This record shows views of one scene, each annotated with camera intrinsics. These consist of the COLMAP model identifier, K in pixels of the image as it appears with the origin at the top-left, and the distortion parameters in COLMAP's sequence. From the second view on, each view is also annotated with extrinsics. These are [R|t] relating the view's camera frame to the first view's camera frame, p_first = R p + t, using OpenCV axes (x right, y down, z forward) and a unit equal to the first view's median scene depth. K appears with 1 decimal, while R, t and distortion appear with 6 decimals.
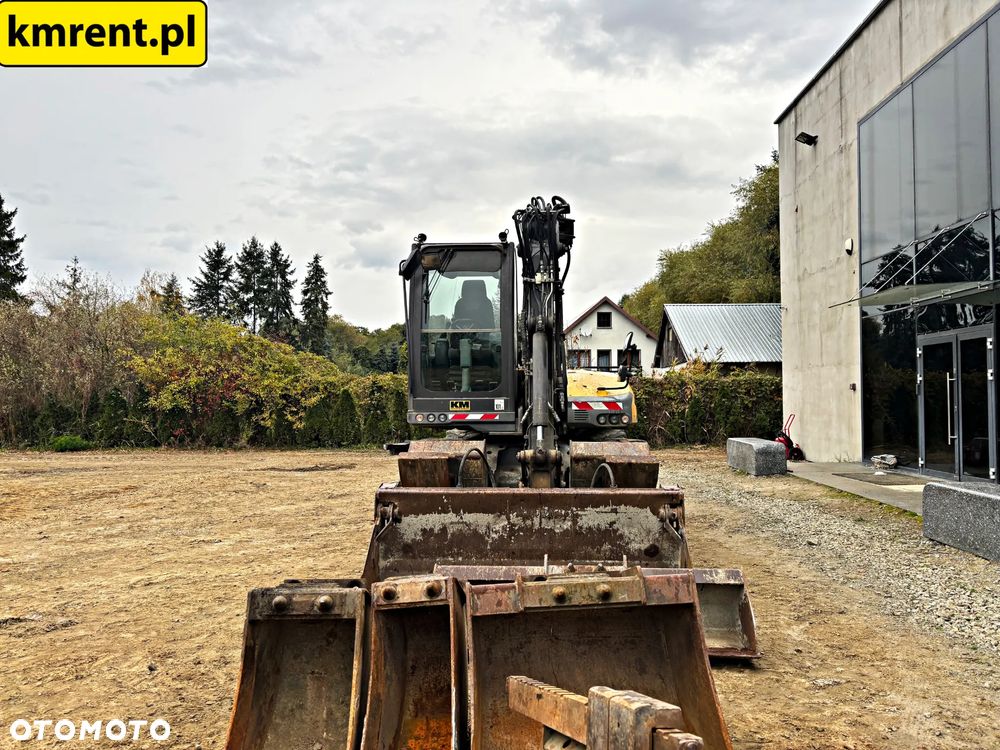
lens RADIAL K [[754.4, 0, 493.0], [0, 754.4, 381.5], [0, 0, 1]] dist [0.043225, -0.046432]
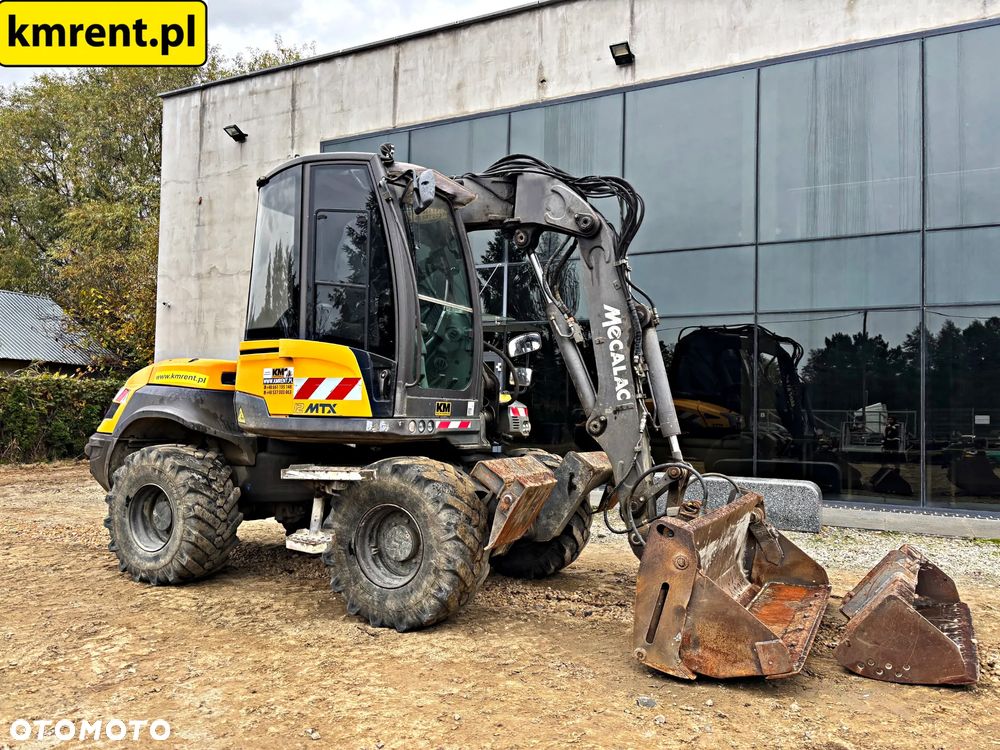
lens RADIAL K [[755.1, 0, 495.1], [0, 755.1, 382.1], [0, 0, 1]] dist [0.034077, -0.028267]
pose [[0.405553, 0.050640, 0.912668, -0.417229], [-0.041144, 0.998464, -0.037118, 0.019400], [-0.913145, -0.022498, 0.407014, 0.417565]]
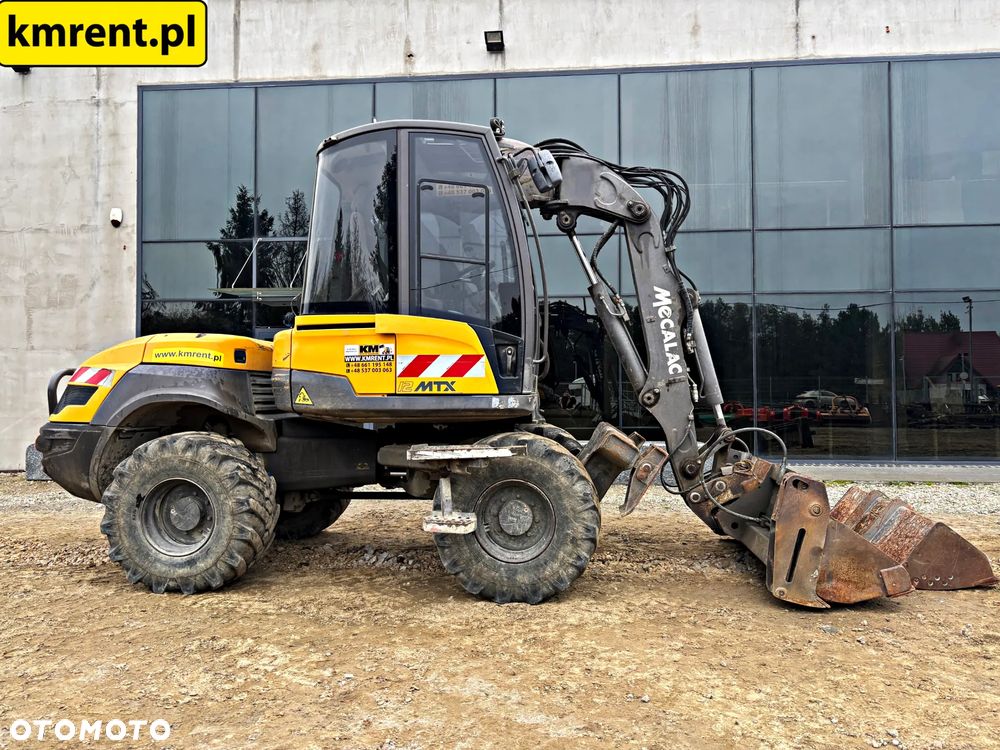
lens RADIAL K [[755.1, 0, 494.7], [0, 755.1, 368.3], [0, 0, 1]] dist [0.044367, -0.044984]
pose [[0.036706, 0.035971, 0.998679, -0.477053], [-0.017845, 0.999216, -0.035334, 0.026586], [-0.999167, -0.016525, 0.037319, 0.630749]]
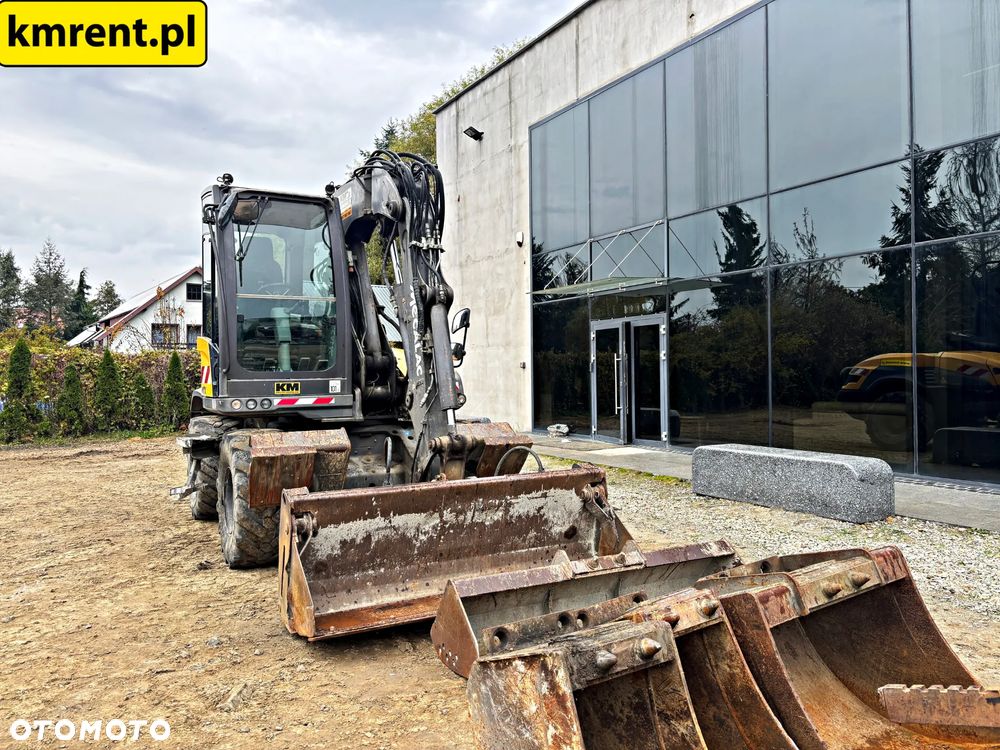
lens RADIAL K [[751.8, 0, 499.7], [0, 751.8, 374.3], [0, 0, 1]] dist [0.058666, -0.085248]
pose [[0.838924, -0.006834, 0.544206, -0.187241], [-0.003589, 0.999830, 0.018088, 0.000629], [-0.544237, -0.017127, 0.838757, 0.110293]]
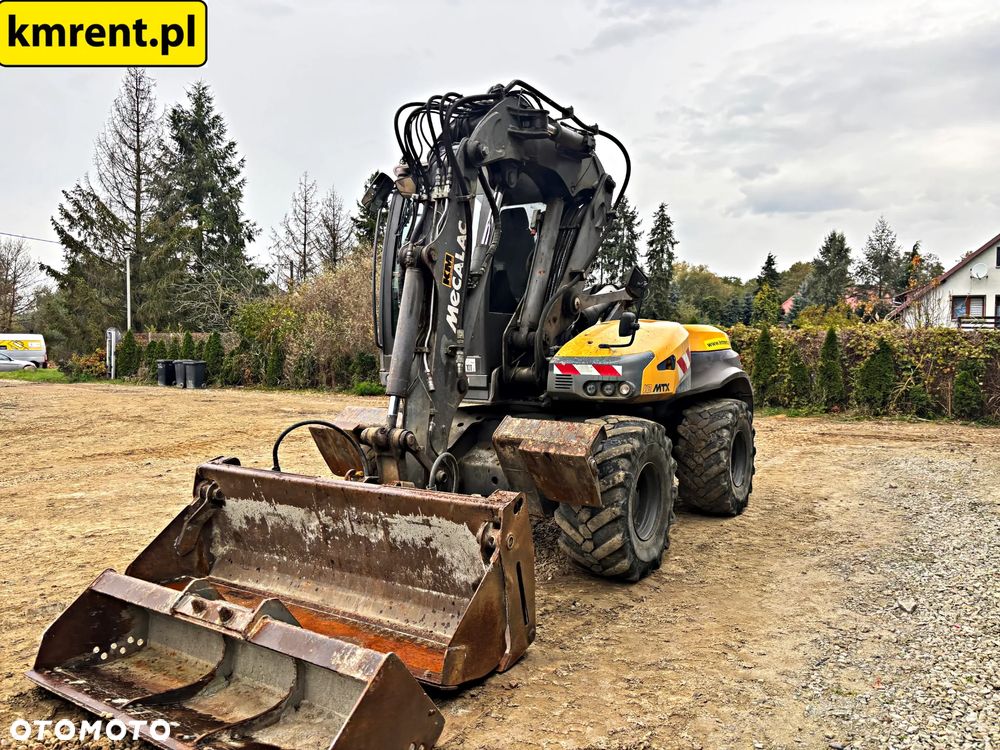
lens RADIAL K [[757.0, 0, 496.0], [0, 757.0, 369.6], [0, 0, 1]] dist [0.025524, -0.007191]
pose [[0.881113, 0.025509, -0.472217, 0.251742], [-0.003548, 0.998873, 0.047338, -0.001084], [0.472892, -0.040035, 0.880211, 0.197813]]
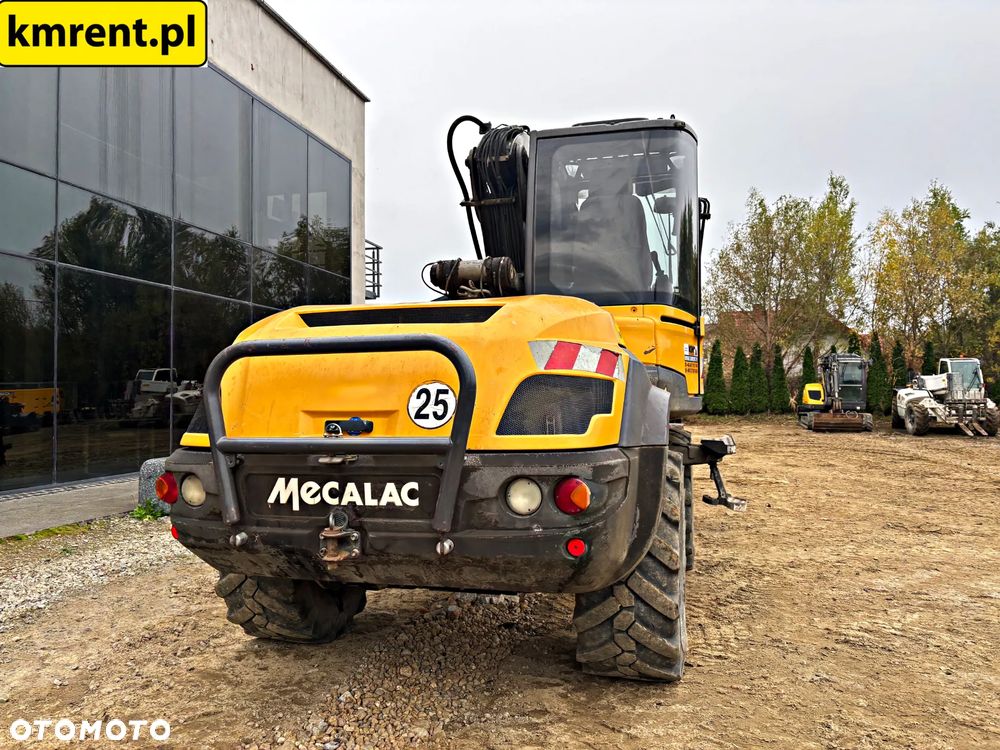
lens RADIAL K [[755.4, 0, 497.0], [0, 755.4, 376.0], [0, 0, 1]] dist [0.041512, -0.040981]
pose [[-0.981690, 0.010247, 0.190208, -0.035200], [0.001862, 0.999021, -0.044208, 0.035181], [-0.190475, -0.043044, -0.980748, 1.151941]]
